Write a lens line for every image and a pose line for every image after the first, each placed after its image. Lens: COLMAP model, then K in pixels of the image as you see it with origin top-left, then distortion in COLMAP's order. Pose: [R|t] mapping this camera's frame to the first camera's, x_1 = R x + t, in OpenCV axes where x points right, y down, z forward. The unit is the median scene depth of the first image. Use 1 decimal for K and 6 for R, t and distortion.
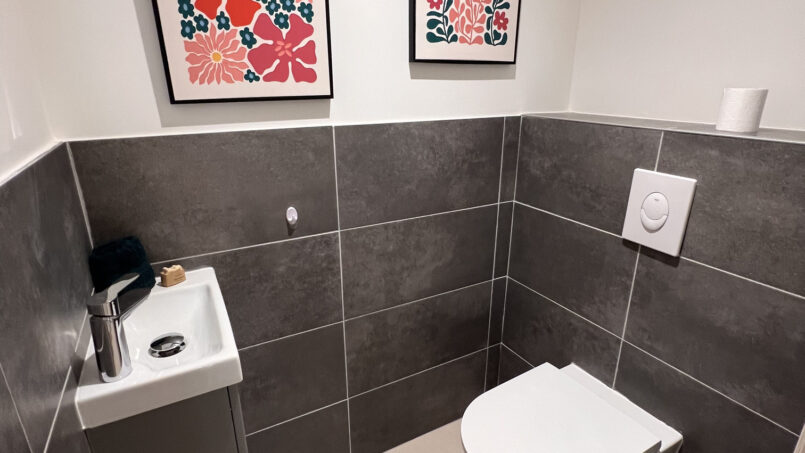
lens RADIAL K [[430.3, 0, 402.1], [0, 430.3, 227.0], [0, 0, 1]] dist [-0.004650, -0.000051]
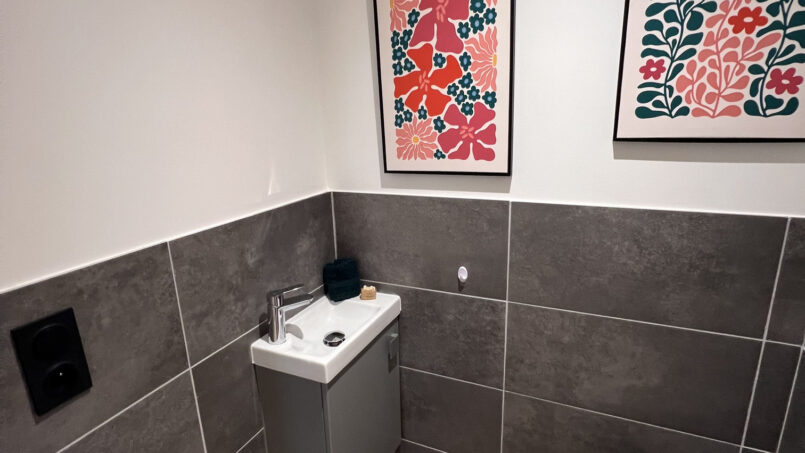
lens RADIAL K [[430.3, 0, 404.1], [0, 430.3, 225.8], [0, 0, 1]] dist [-0.004650, -0.000051]
pose [[0.598292, 0.191444, -0.778072, 0.483243], [-0.235824, 0.970102, 0.057357, -0.172839], [0.765789, 0.149171, 0.625551, 0.169923]]
